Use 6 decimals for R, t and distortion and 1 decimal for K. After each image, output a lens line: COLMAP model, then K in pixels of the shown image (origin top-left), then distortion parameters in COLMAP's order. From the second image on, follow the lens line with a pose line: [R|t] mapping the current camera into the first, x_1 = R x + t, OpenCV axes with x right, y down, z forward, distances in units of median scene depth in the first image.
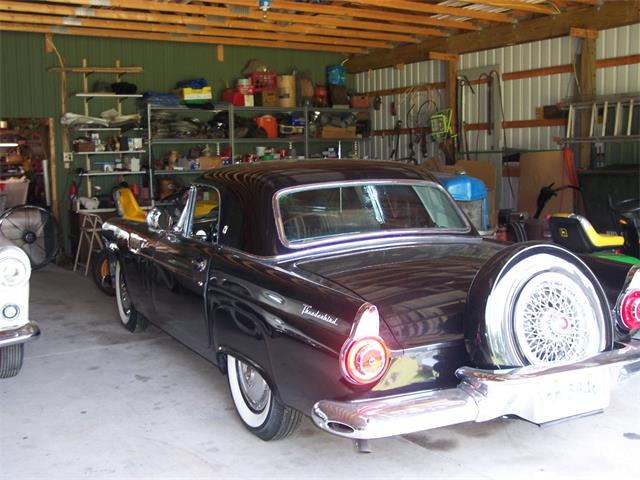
lens RADIAL K [[731.8, 0, 320.0], [0, 731.8, 240.0], [0, 0, 1]] dist [-0.060917, 0.045314]
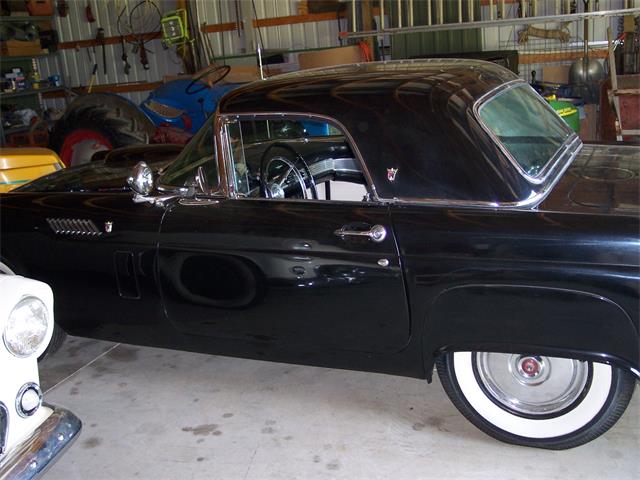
lens RADIAL K [[731.8, 0, 320.0], [0, 731.8, 240.0], [0, 0, 1]] dist [-0.060917, 0.045314]
pose [[0.808608, -0.206356, 0.550973, -0.222869], [0.140855, 0.977138, 0.159249, -0.028159], [-0.571238, -0.051163, 0.819188, 0.198569]]
